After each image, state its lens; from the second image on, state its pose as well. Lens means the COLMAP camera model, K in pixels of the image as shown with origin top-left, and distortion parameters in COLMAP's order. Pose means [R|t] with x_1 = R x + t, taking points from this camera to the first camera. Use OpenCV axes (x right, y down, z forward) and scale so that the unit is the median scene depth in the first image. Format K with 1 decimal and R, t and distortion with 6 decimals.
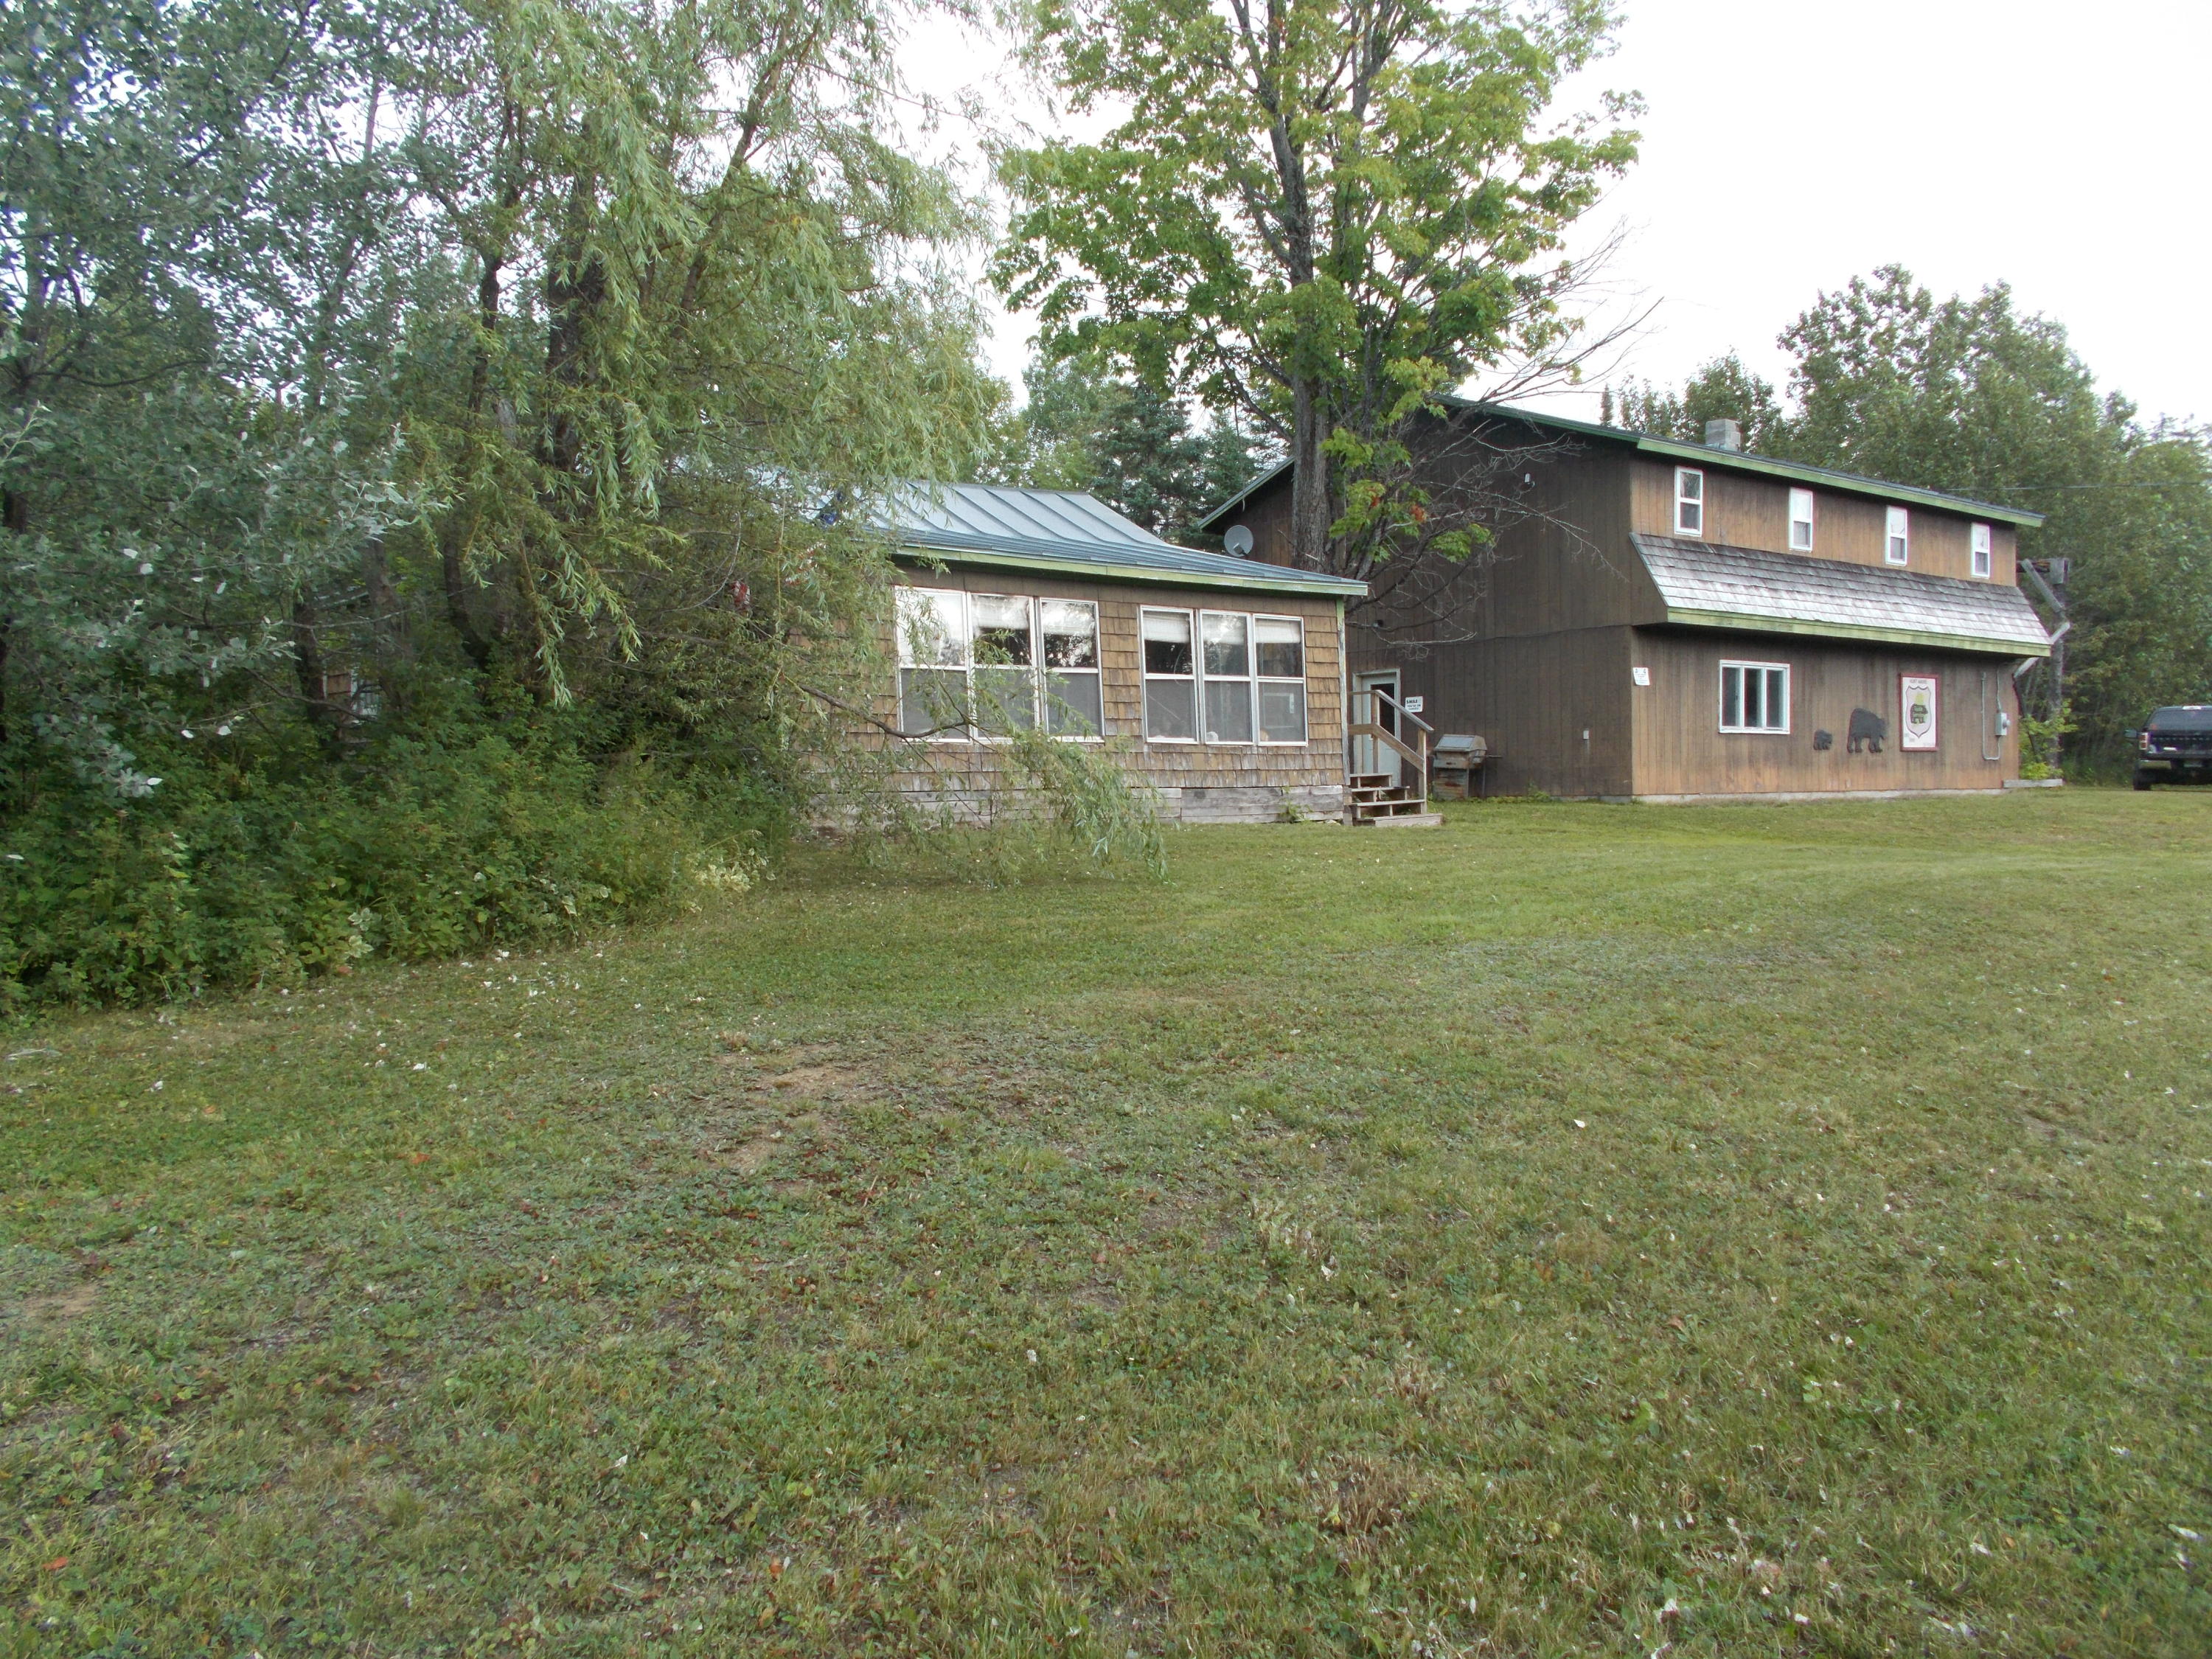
lens RADIAL K [[1692.6, 0, 1114.9], [0, 1692.6, 814.7], [0, 0, 1]] dist [0.011909, -0.018694]
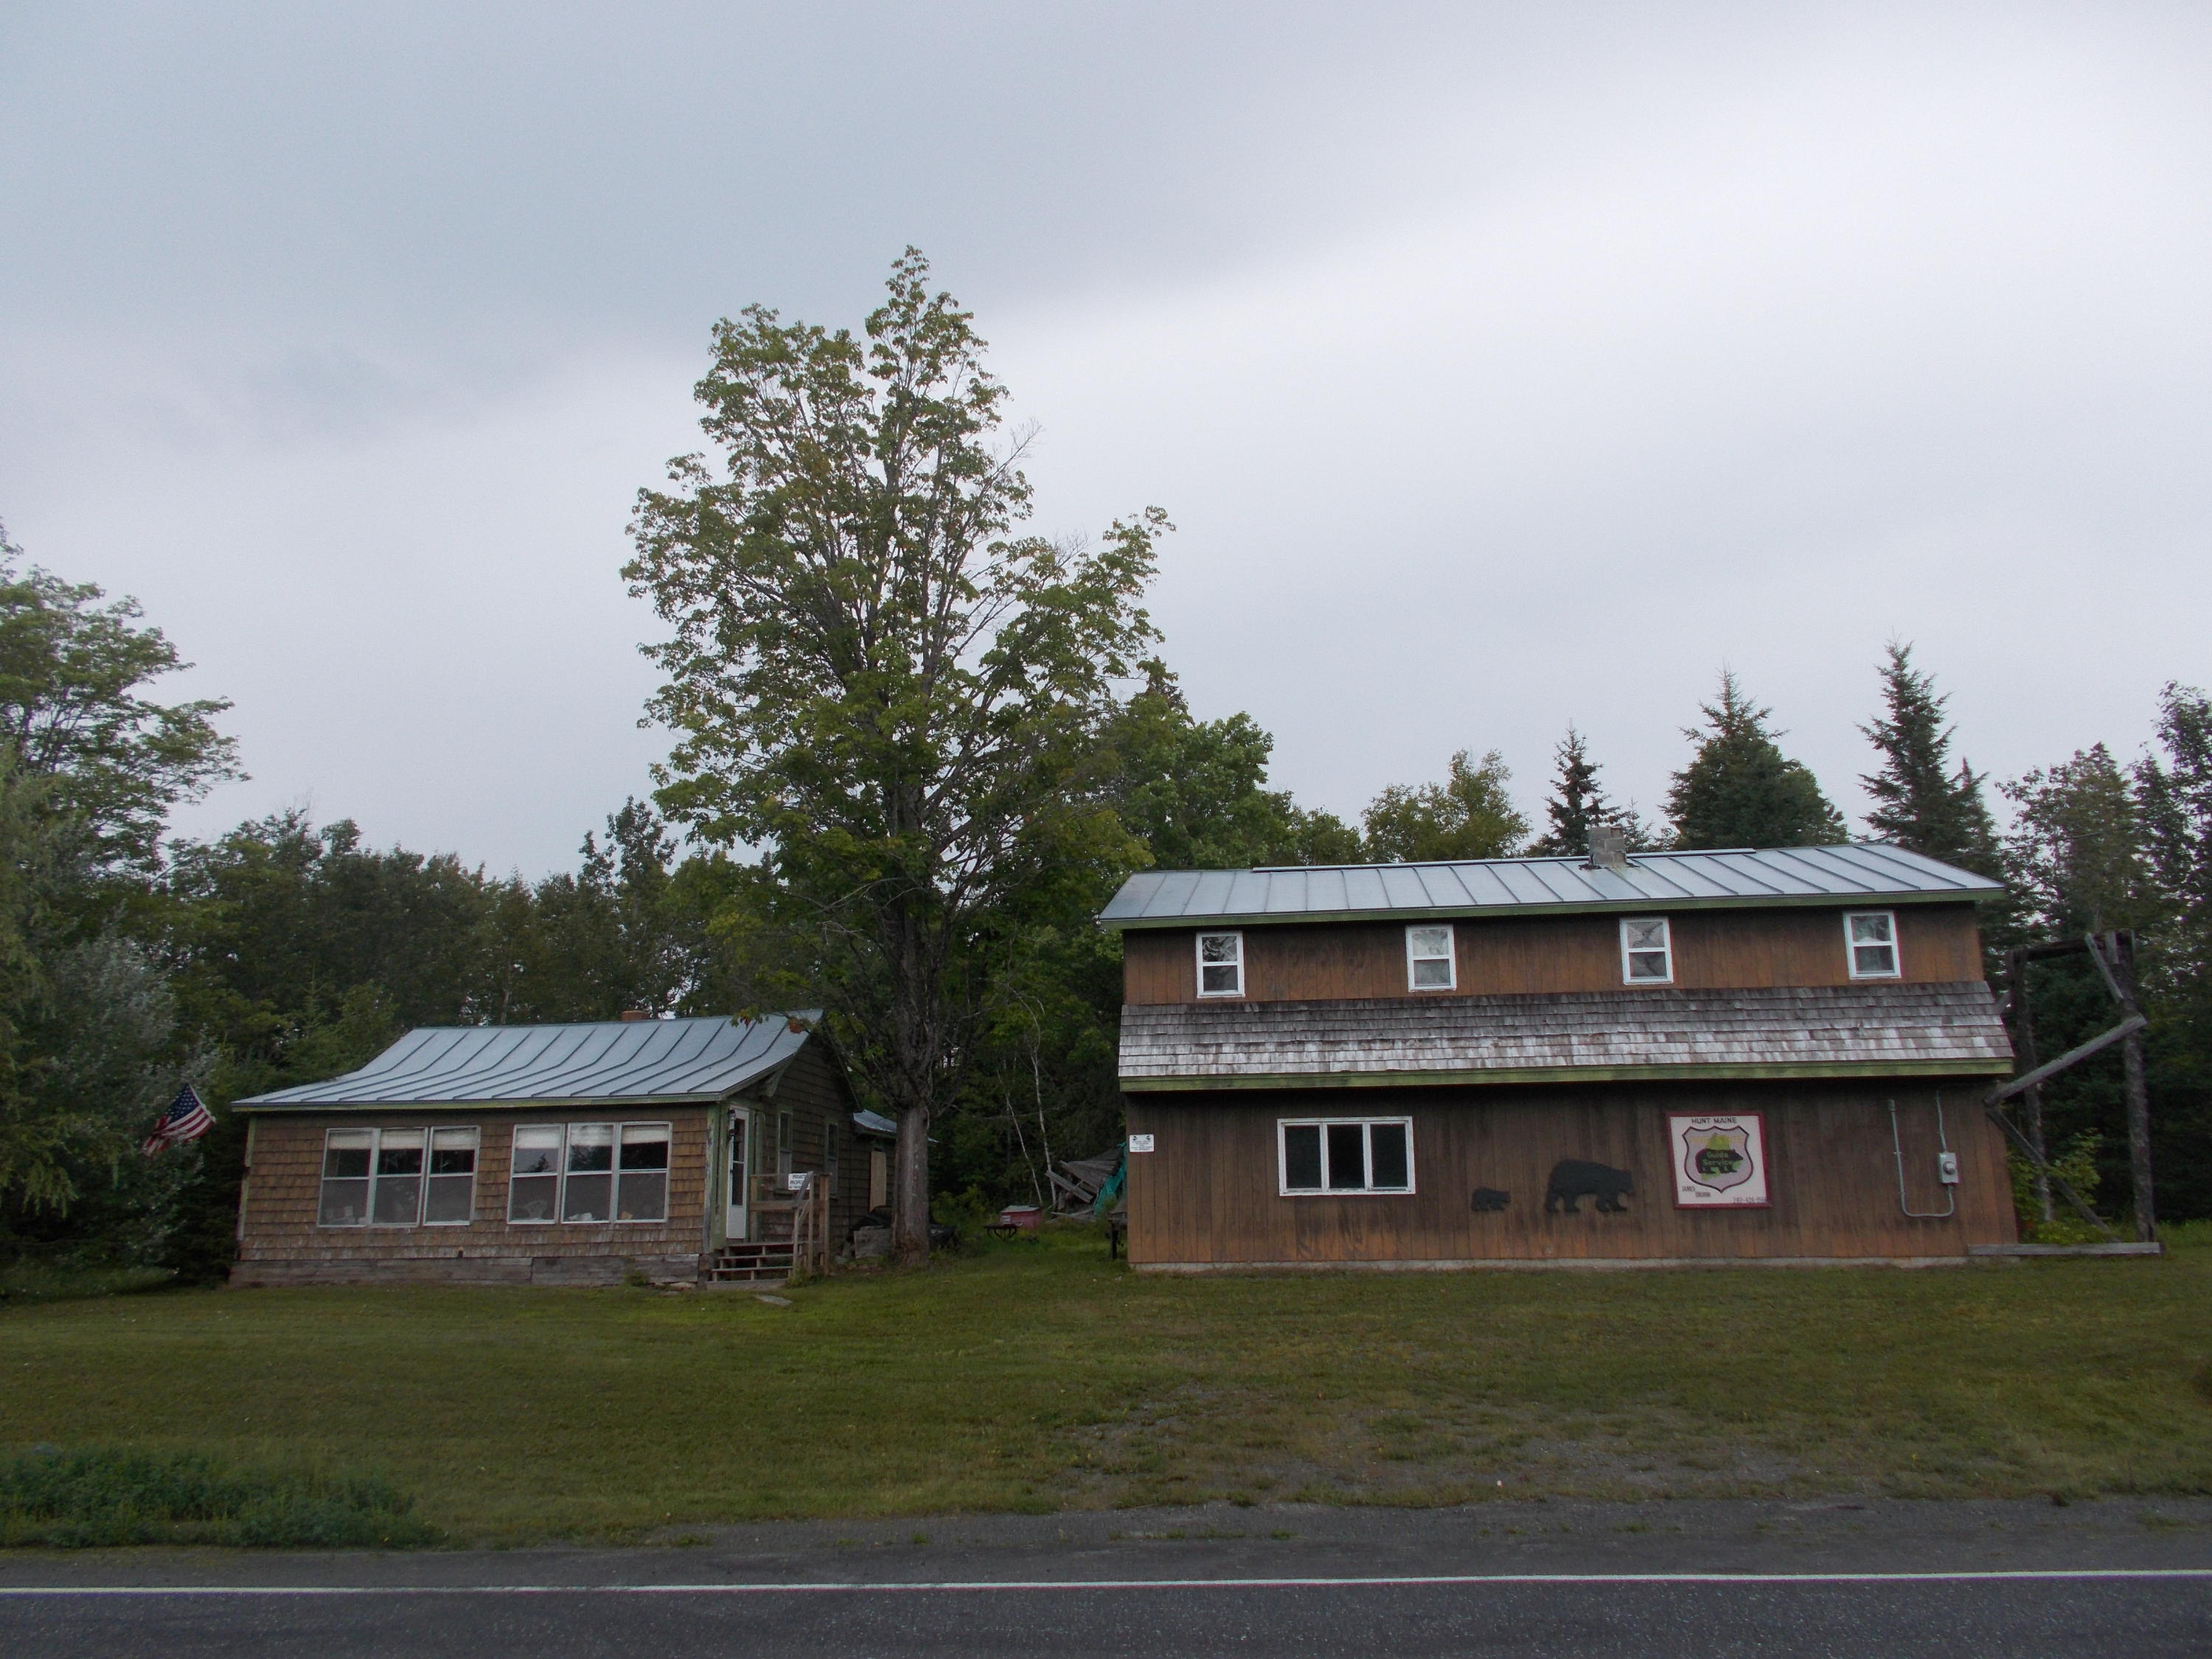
lens RADIAL K [[1692.6, 0, 1114.9], [0, 1692.6, 814.7], [0, 0, 1]] dist [0.011909, -0.018694]
pose [[0.694986, -0.196410, -0.691678, 1.019085], [-0.011805, 0.958722, -0.284102, 0.017889], [0.718927, 0.205612, 0.663979, 0.266821]]
